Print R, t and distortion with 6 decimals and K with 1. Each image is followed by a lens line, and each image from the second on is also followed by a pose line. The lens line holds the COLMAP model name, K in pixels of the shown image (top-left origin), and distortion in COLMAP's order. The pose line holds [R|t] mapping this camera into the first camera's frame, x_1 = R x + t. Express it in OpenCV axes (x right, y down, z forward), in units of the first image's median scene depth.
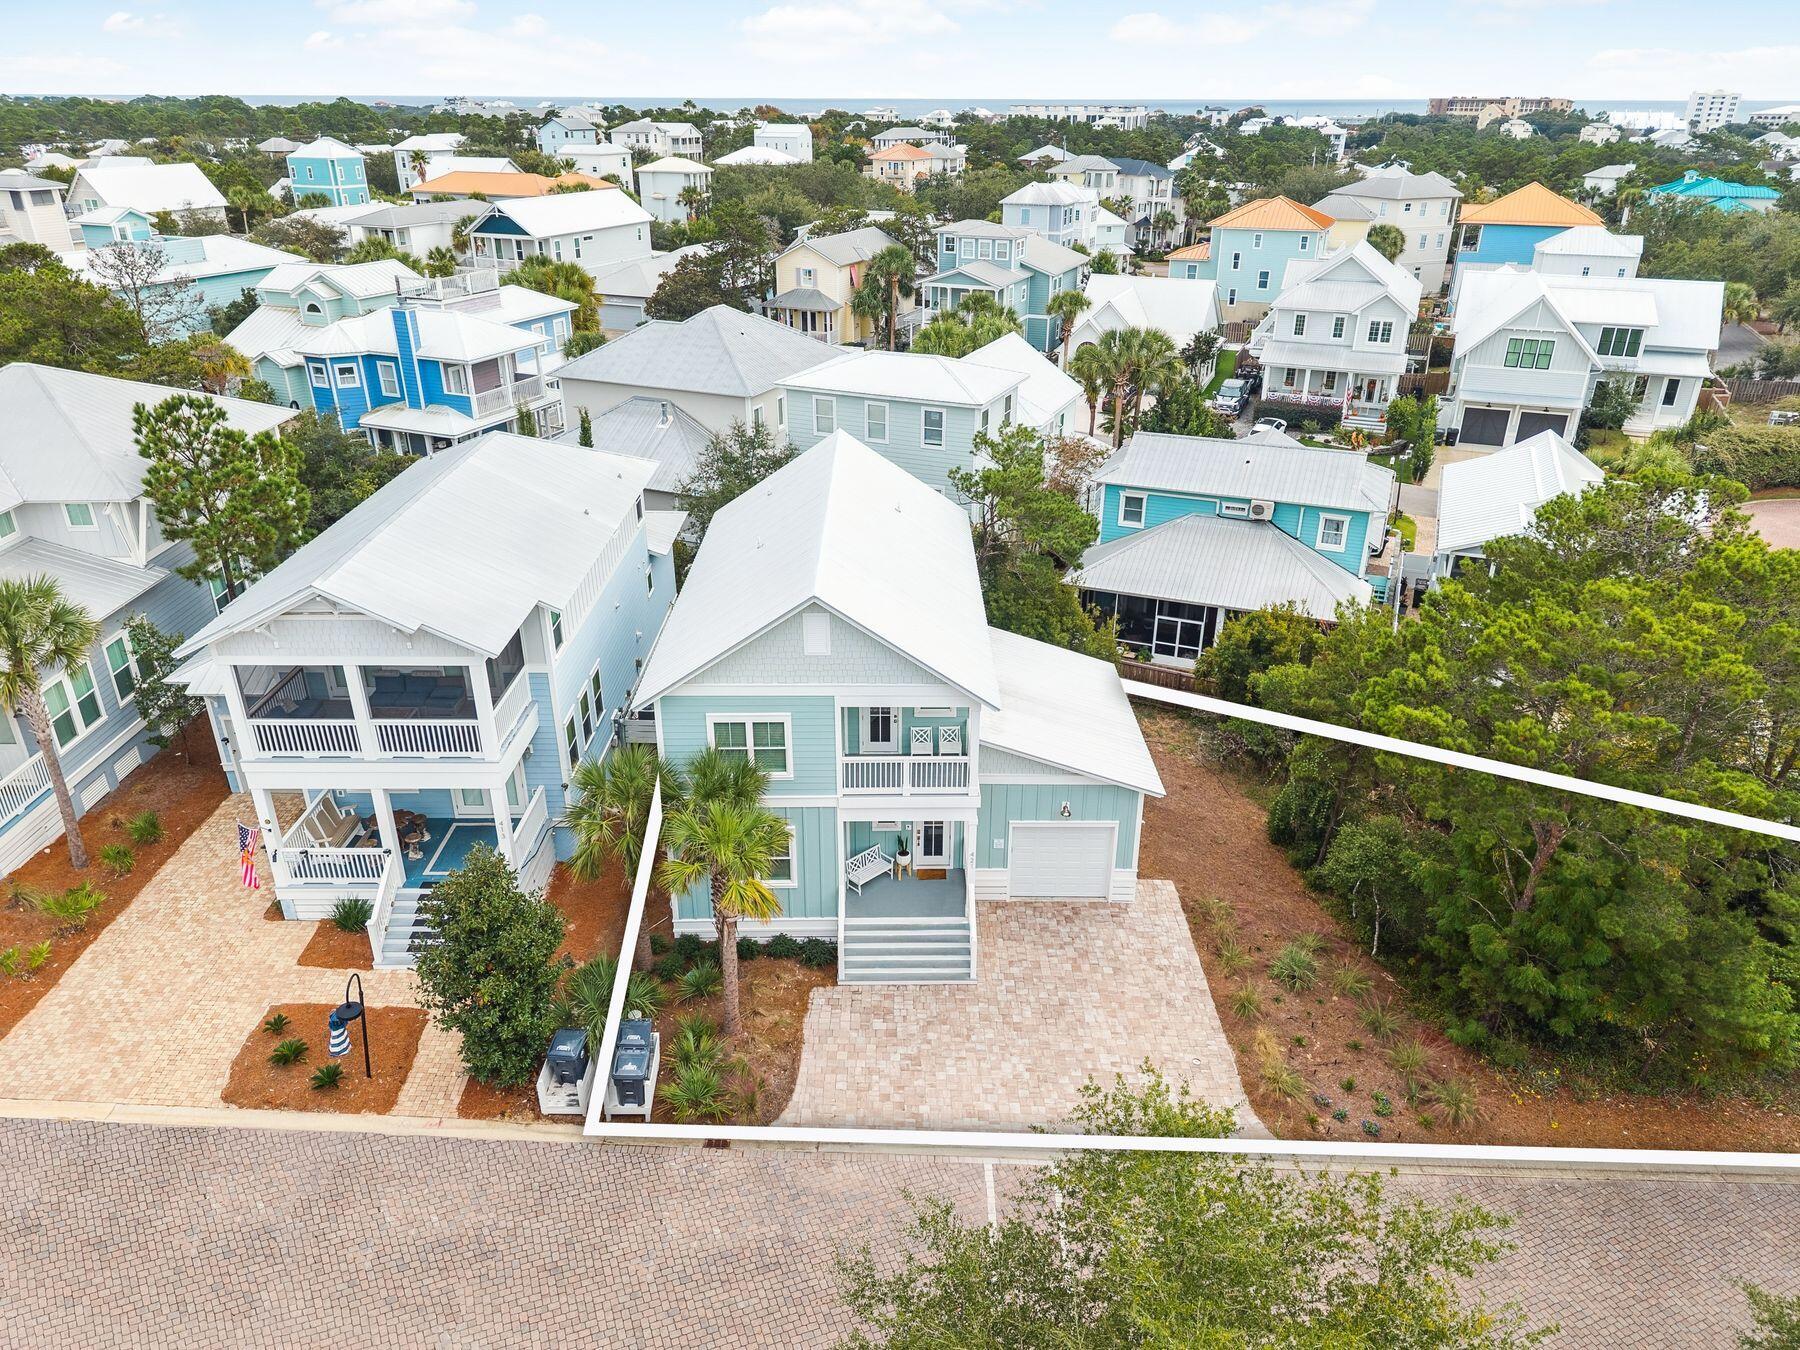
lens RADIAL K [[1208.5, 0, 900.0], [0, 1208.5, 675.0], [0, 0, 1]] dist [0.031145, -0.000110]
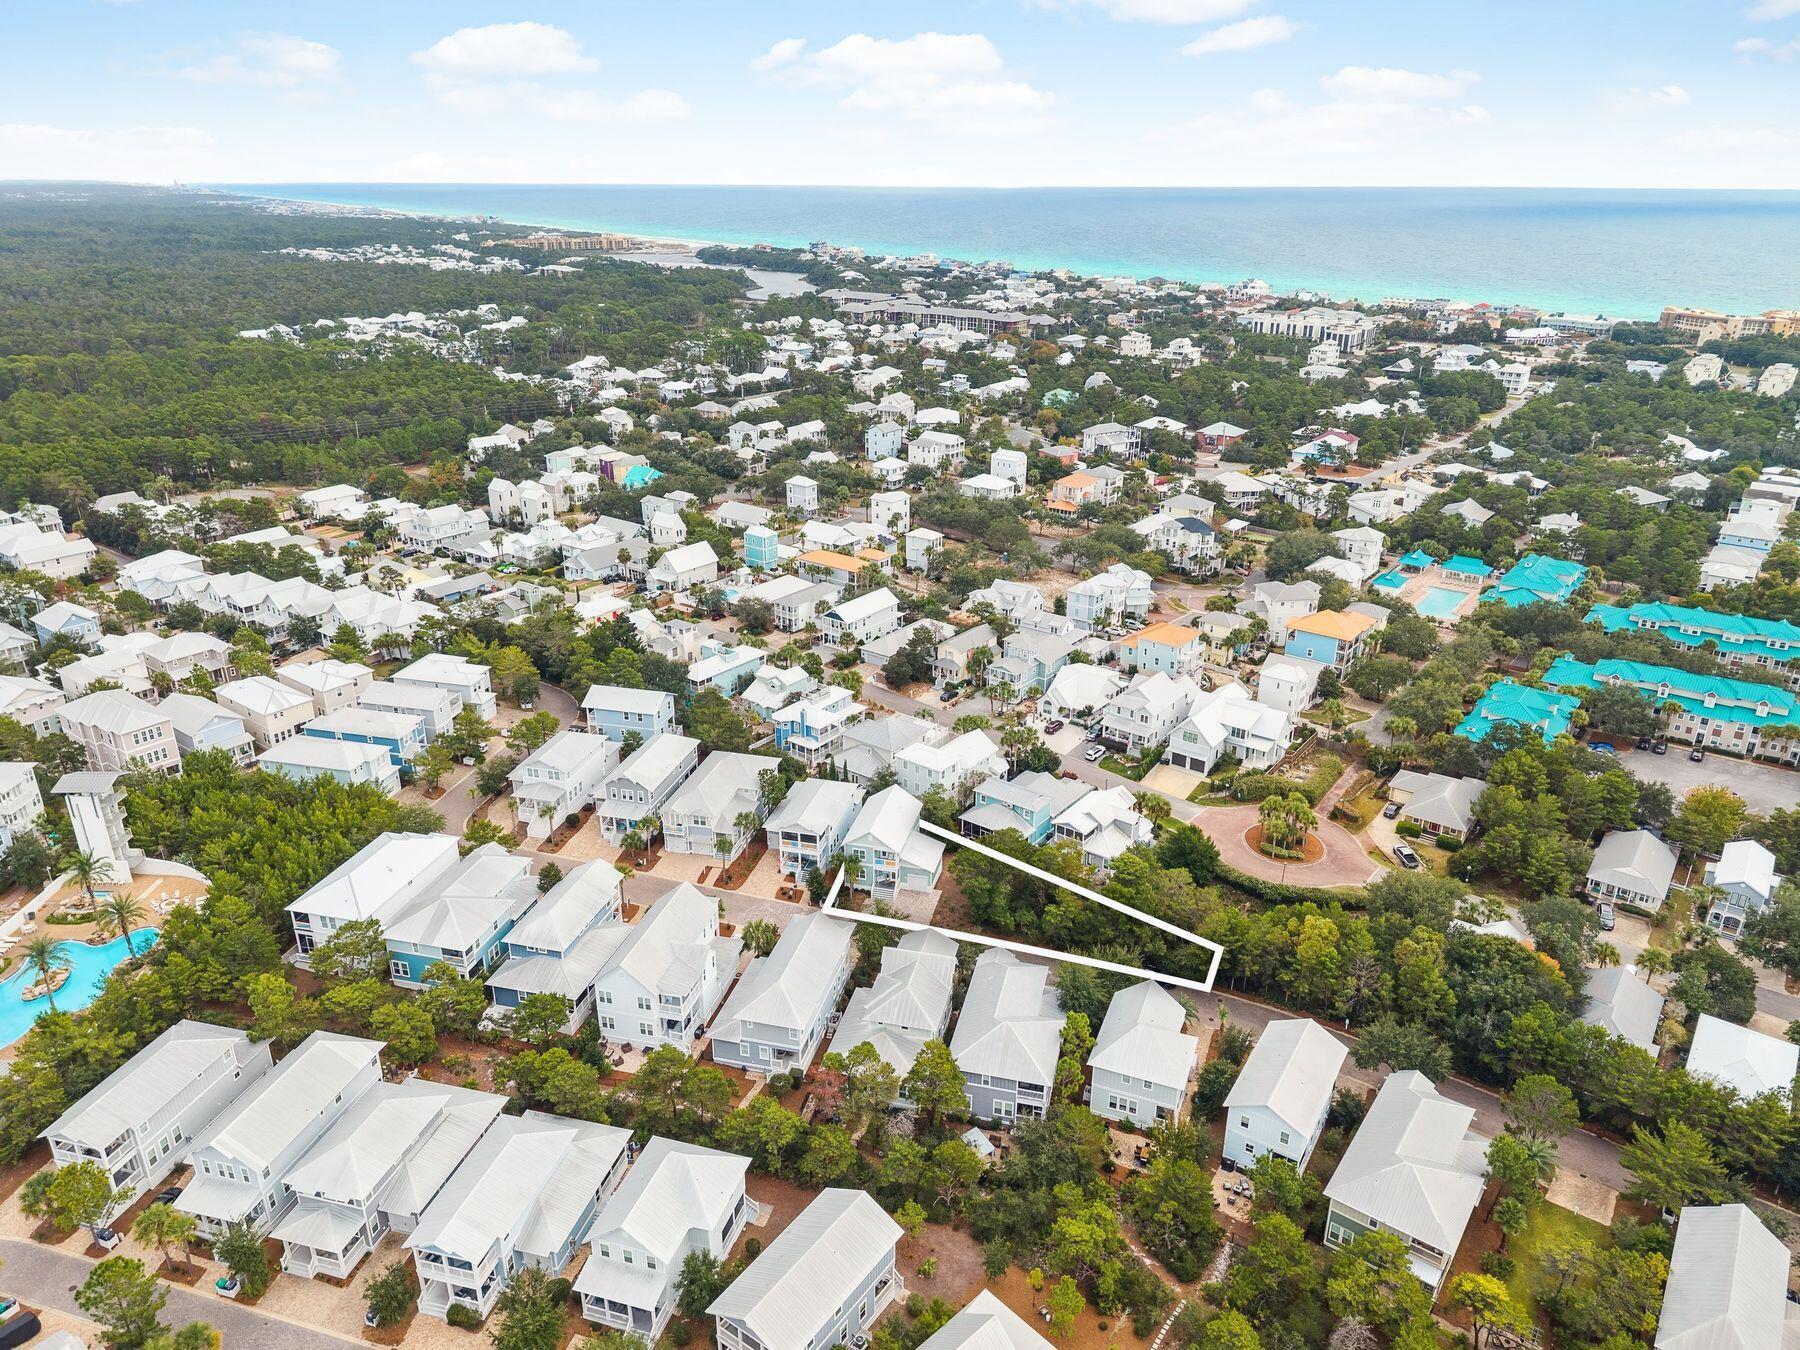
lens RADIAL K [[1208.5, 0, 900.0], [0, 1208.5, 675.0], [0, 0, 1]] dist [0.031145, -0.000110]
pose [[0.967238, 0.097100, -0.234570, 1.312615], [-0.108982, 0.993309, -0.038205, -0.583502], [0.229291, 0.062517, 0.971348, -4.563495]]
